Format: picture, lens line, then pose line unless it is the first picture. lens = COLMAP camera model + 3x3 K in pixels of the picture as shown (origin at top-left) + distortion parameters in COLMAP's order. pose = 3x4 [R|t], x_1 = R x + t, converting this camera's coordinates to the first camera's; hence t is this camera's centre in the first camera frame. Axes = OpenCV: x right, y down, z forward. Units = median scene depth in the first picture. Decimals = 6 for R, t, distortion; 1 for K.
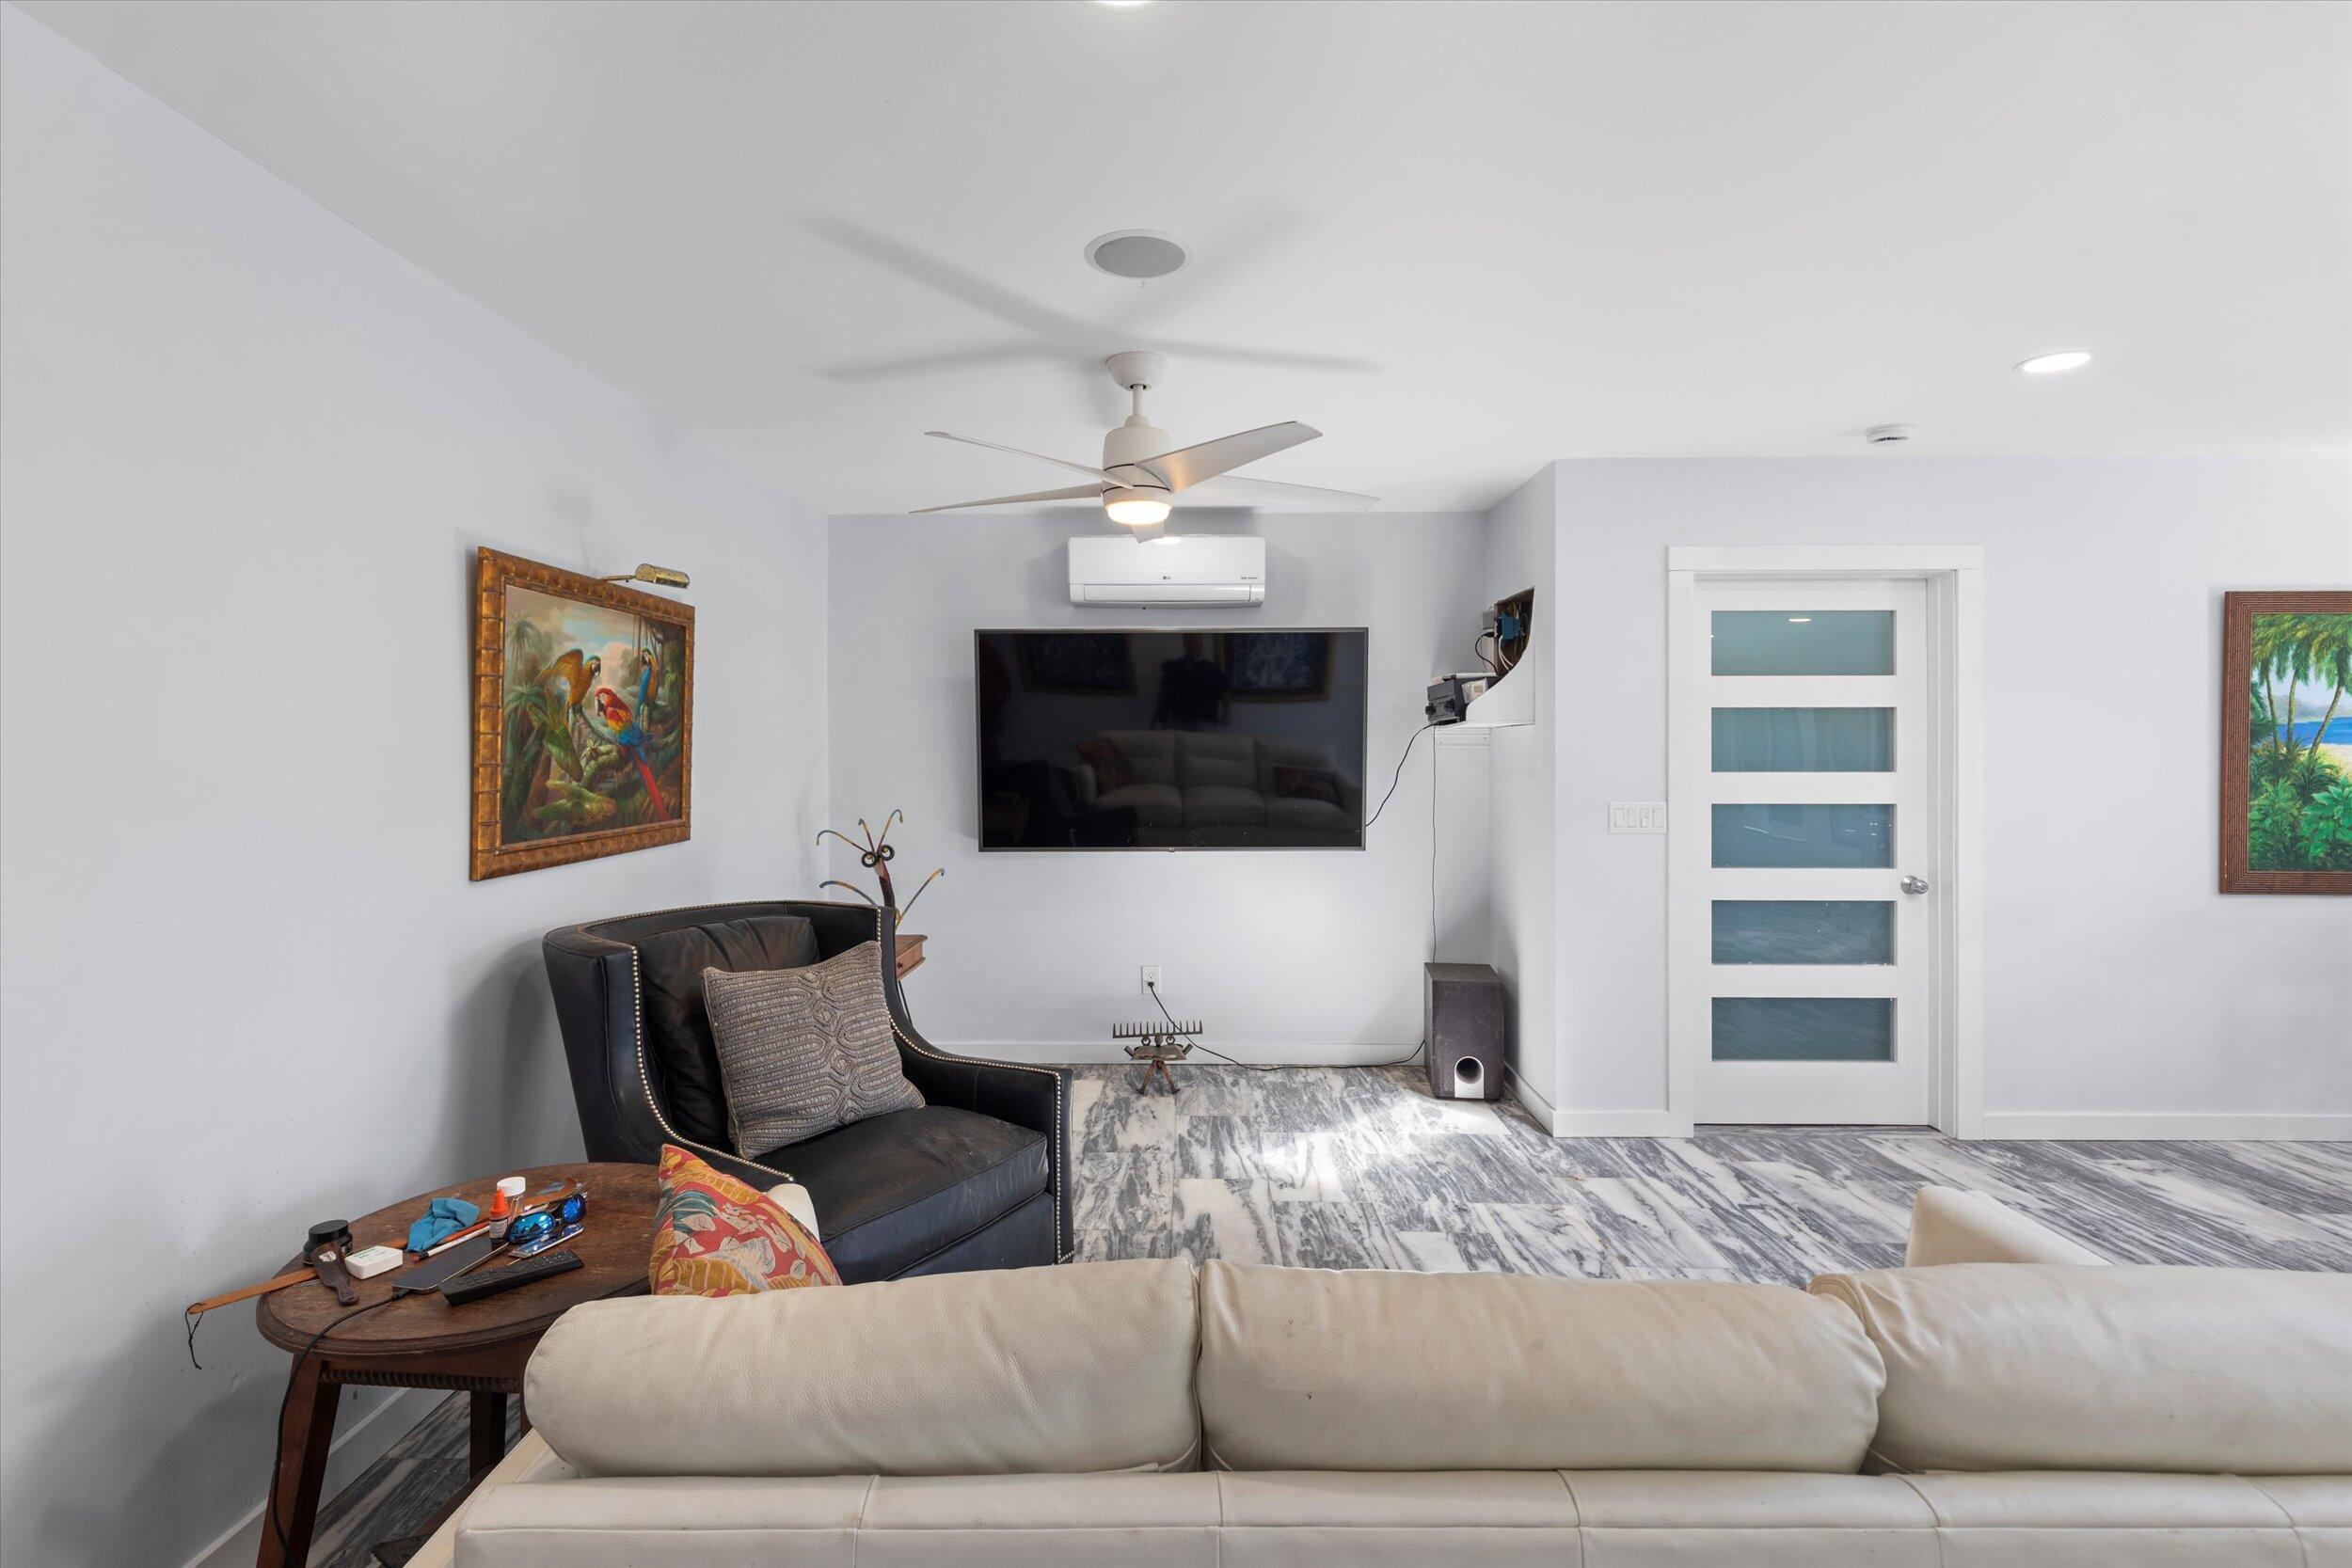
lens RADIAL K [[1089.4, 0, 1165.2], [0, 1089.4, 749.1], [0, 0, 1]] dist [0.007382, -0.000194]
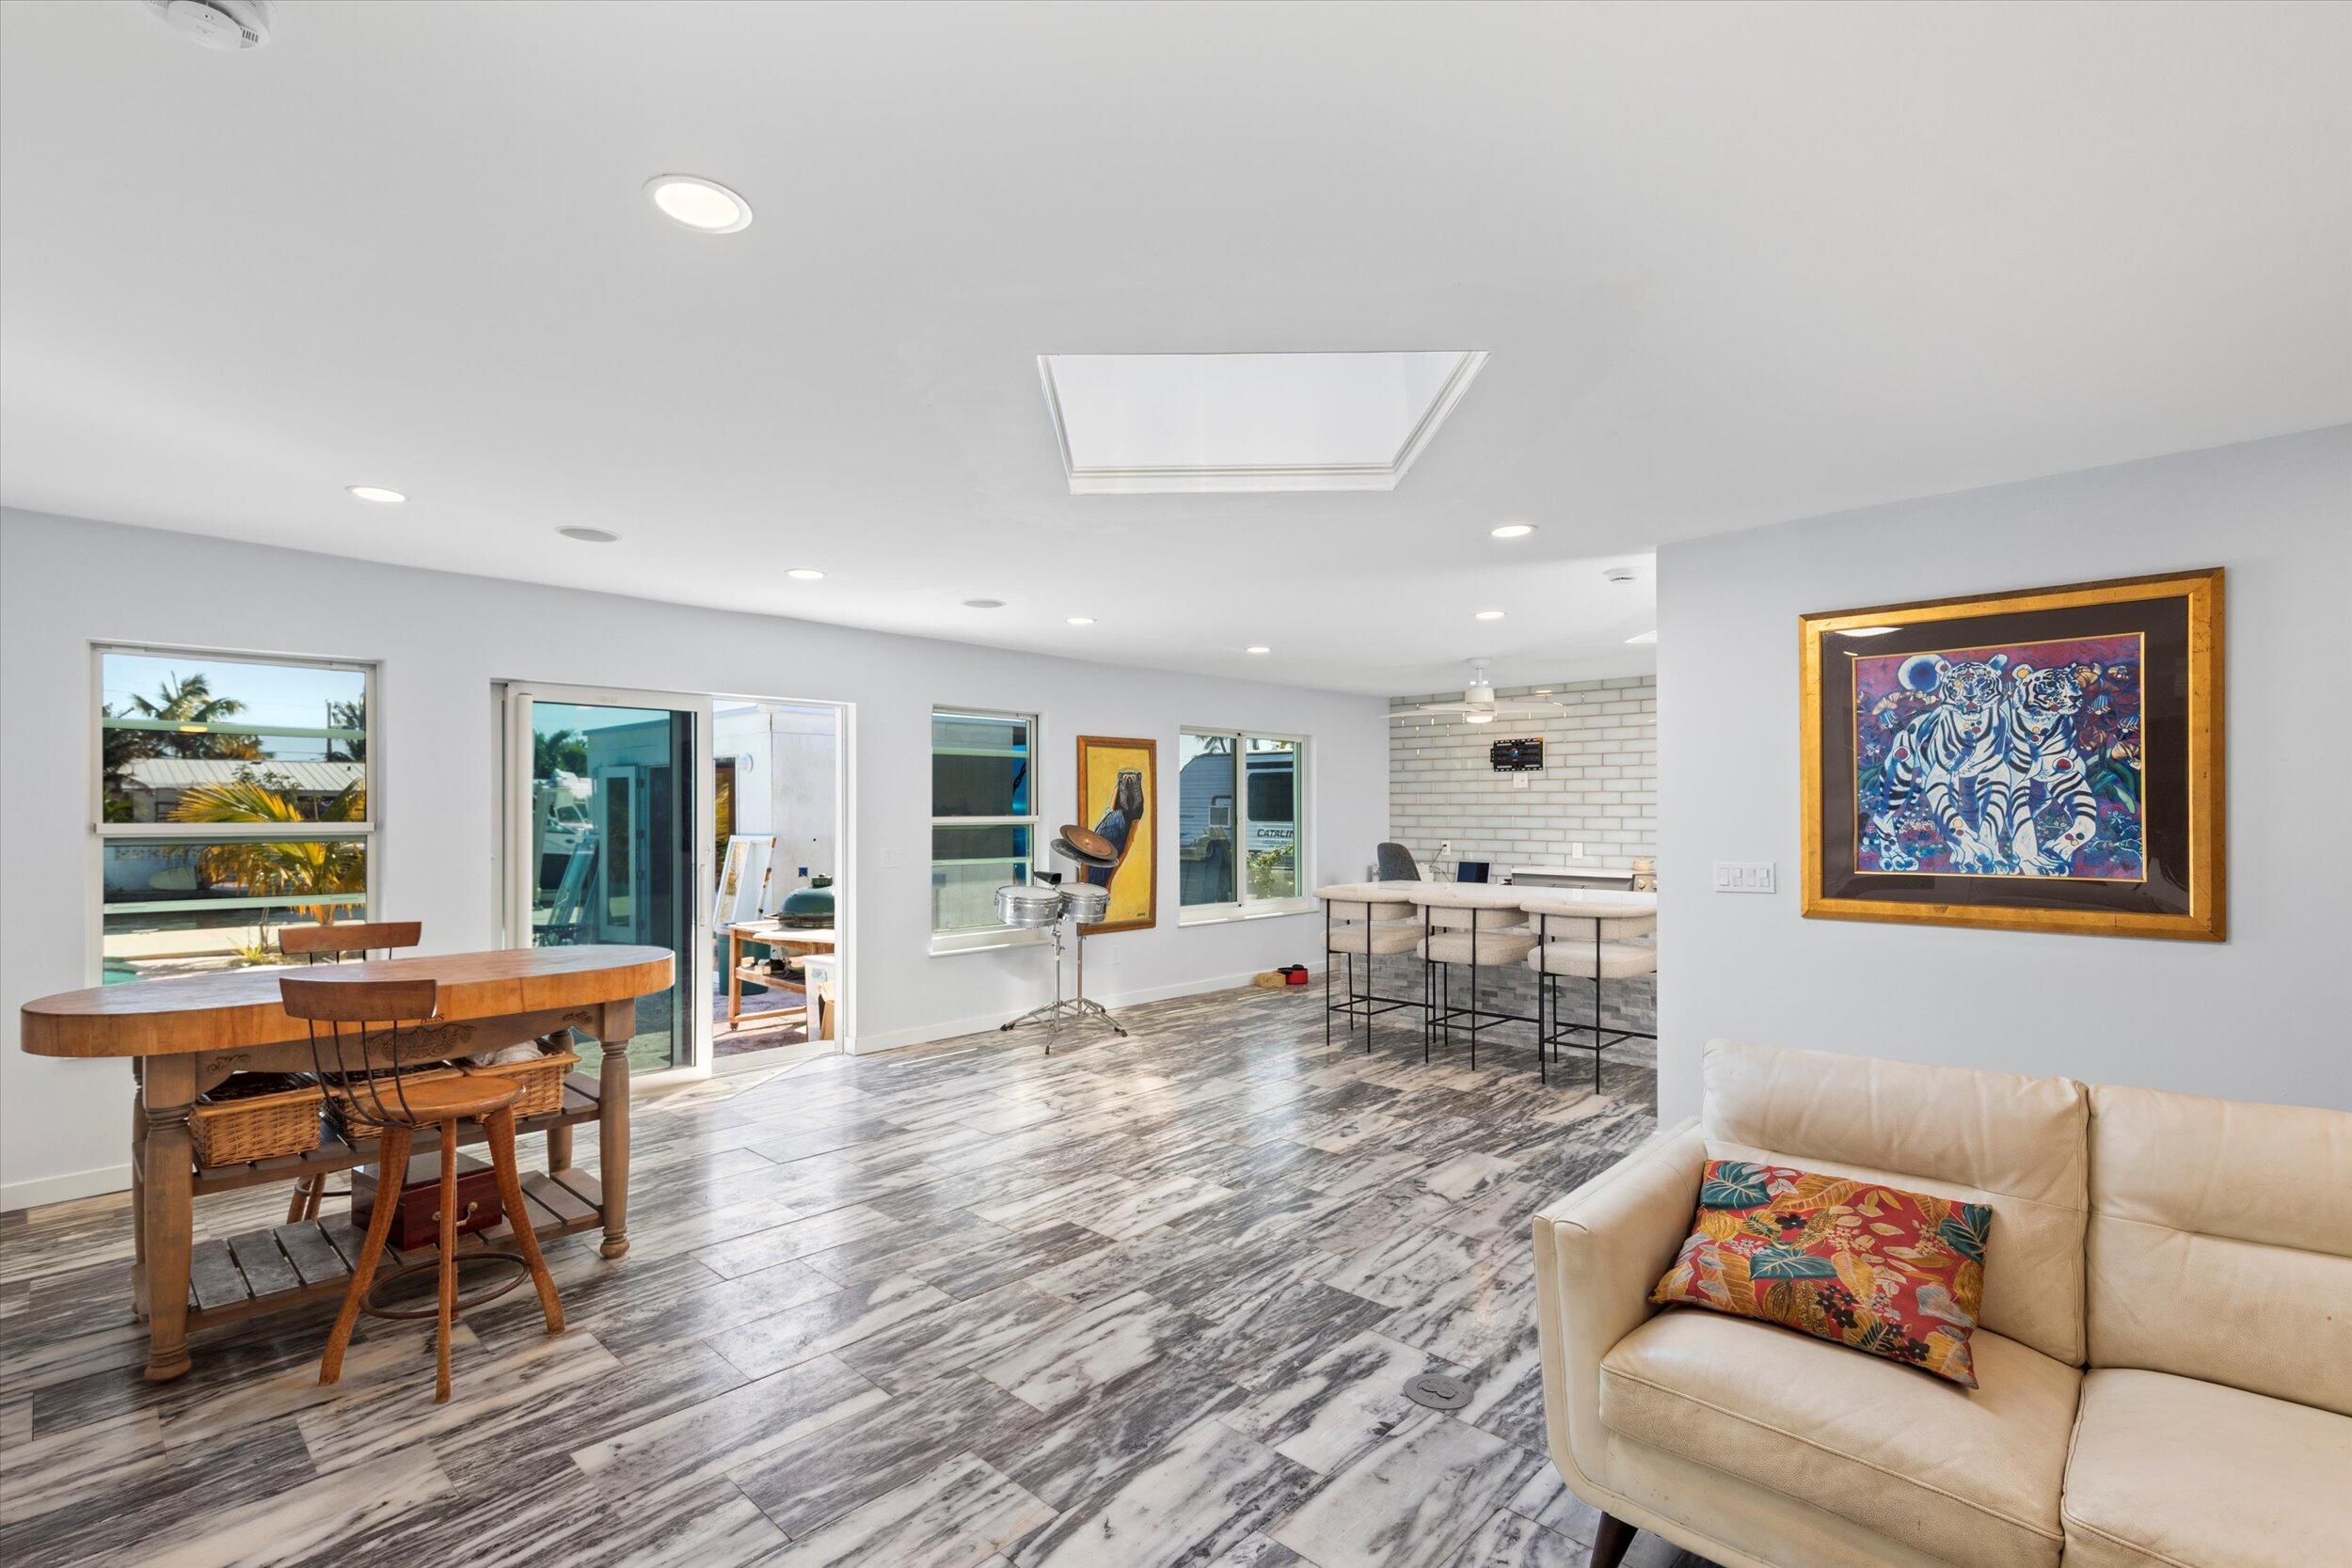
lens RADIAL K [[1097.2, 0, 1159.4], [0, 1097.2, 804.0], [0, 0, 1]] dist [0.010189, -0.000026]
pose [[-0.728974, 0.005543, 0.684519, 0.150272], [0.005074, 0.999983, -0.002694, 0.001909], [-0.684523, 0.001509, -0.728990, 1.125266]]
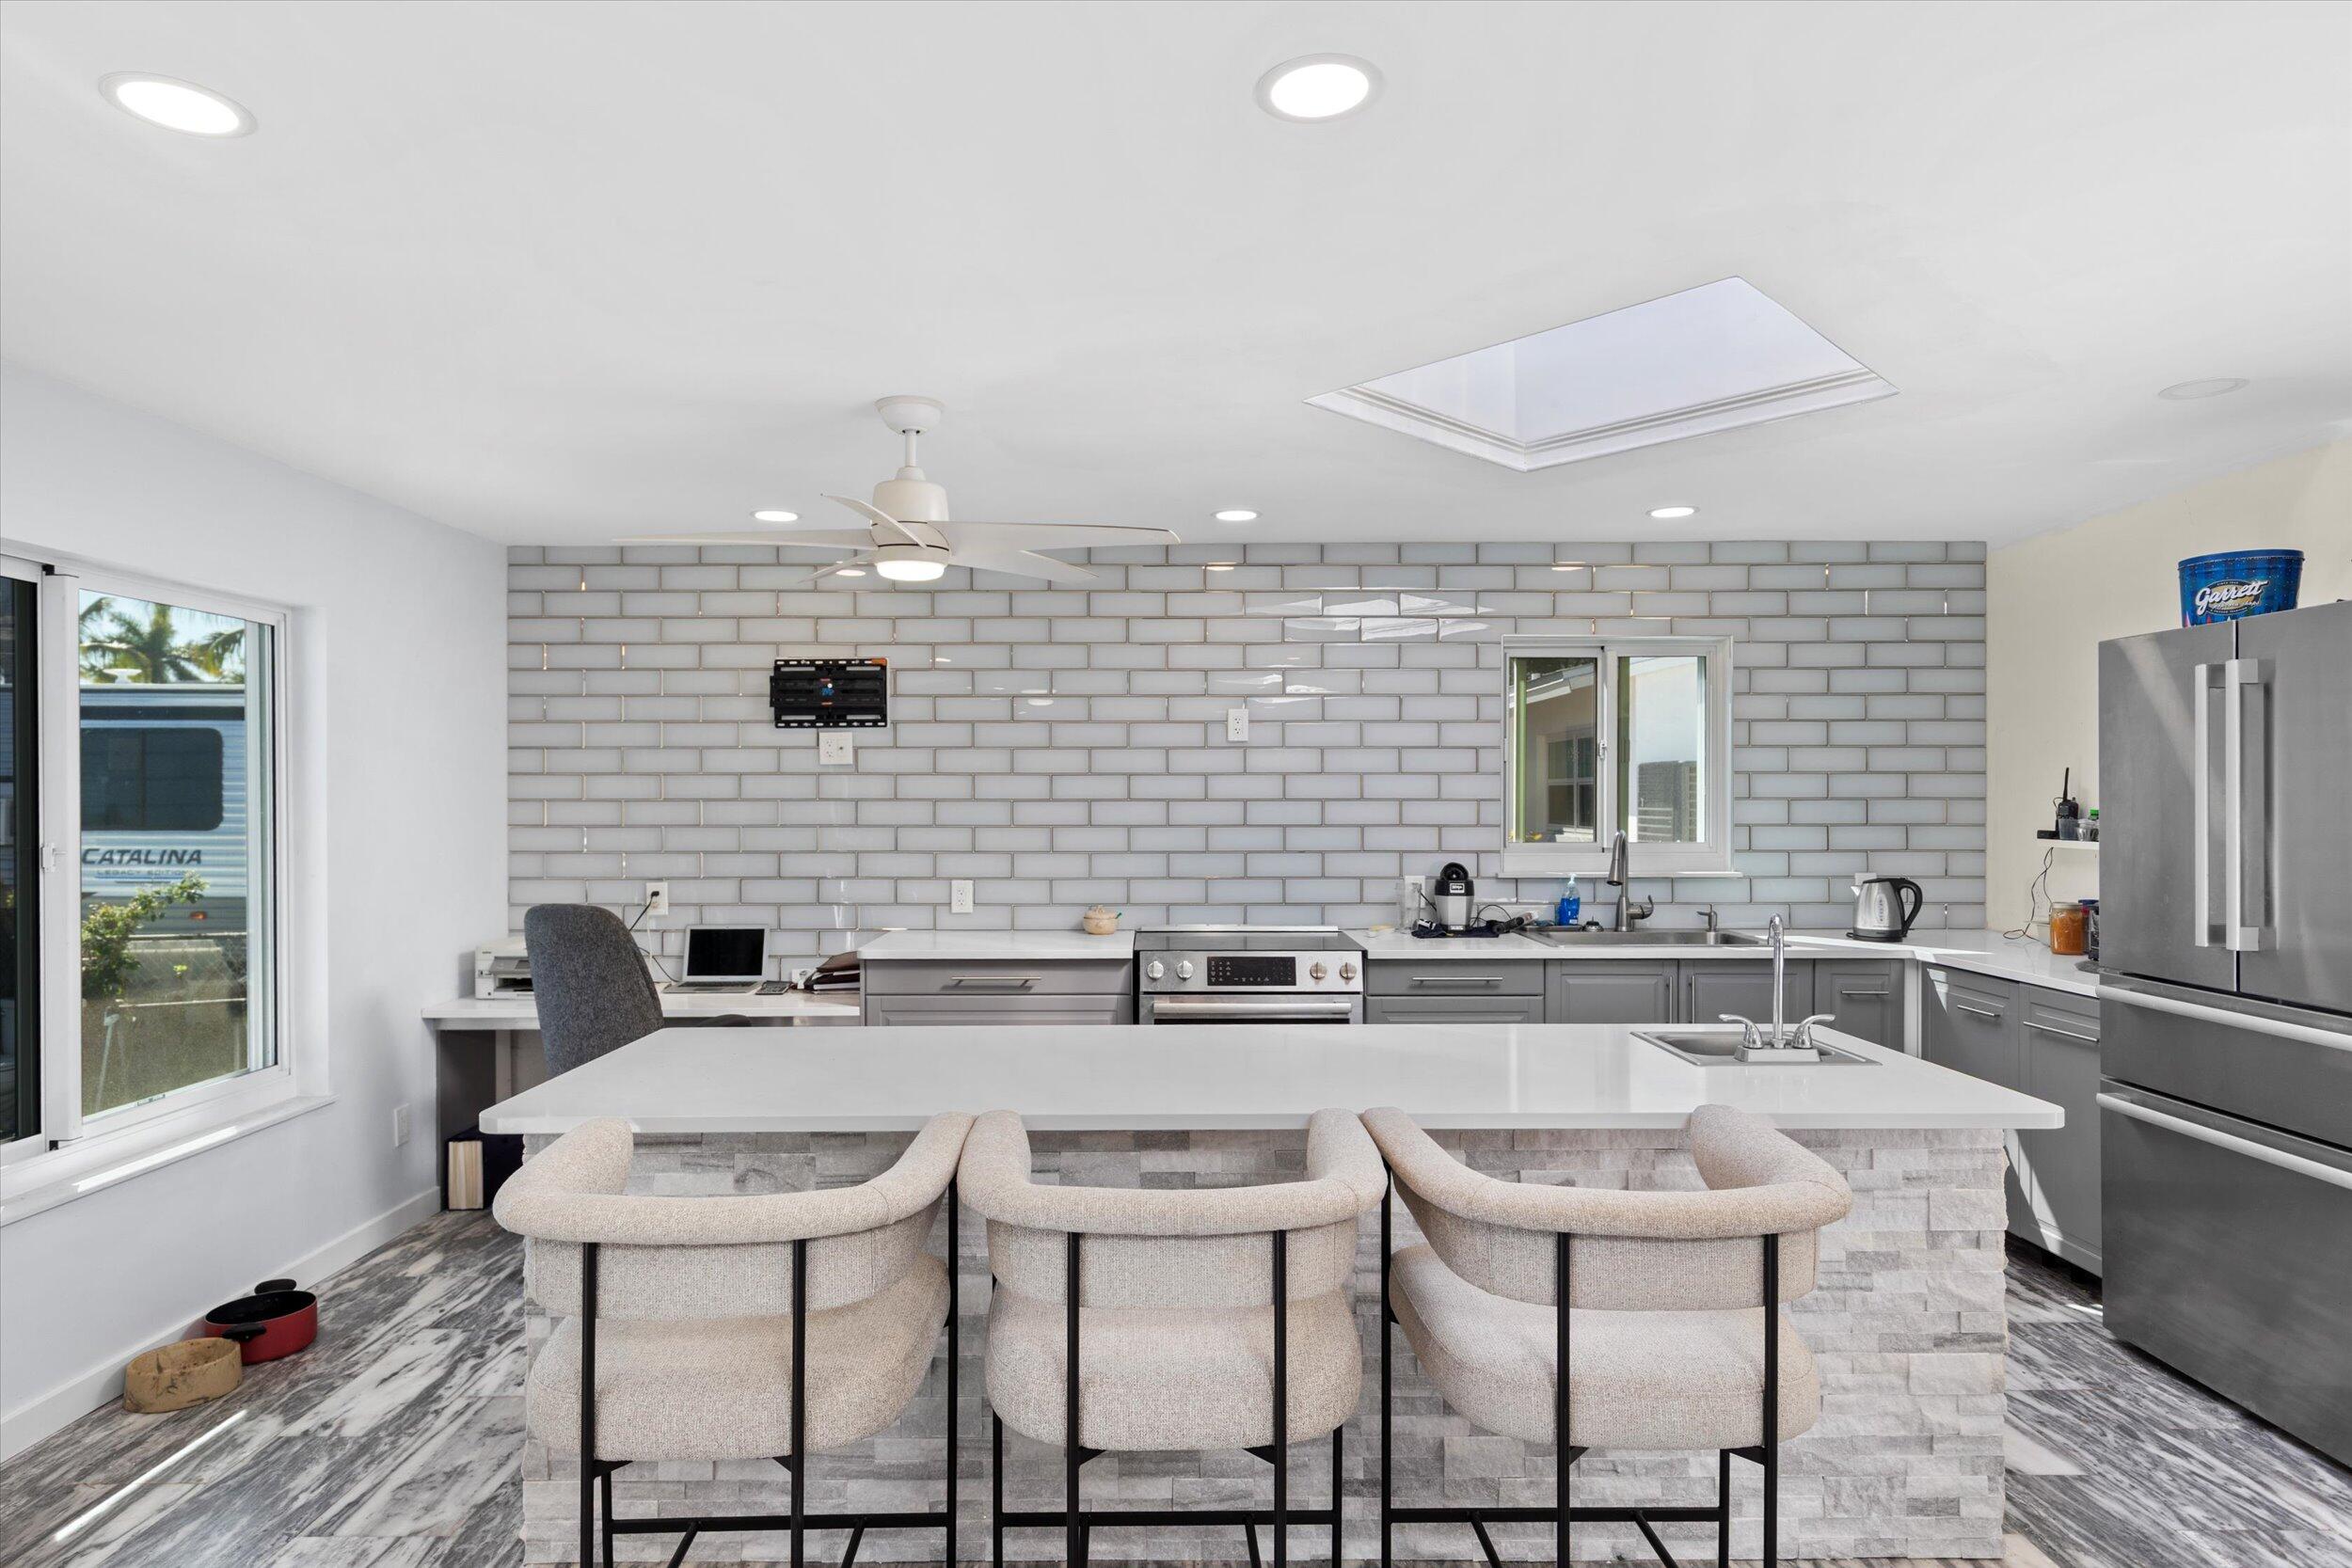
lens RADIAL K [[1330.0, 0, 1152.7], [0, 1330.0, 796.7], [0, 0, 1]] dist [0.001803, -0.000264]
pose [[-0.999949, 0.004732, -0.008911, 1.015513], [0.004673, 0.999967, 0.006621, -0.012106], [0.008942, 0.006579, -0.999938, 0.050627]]
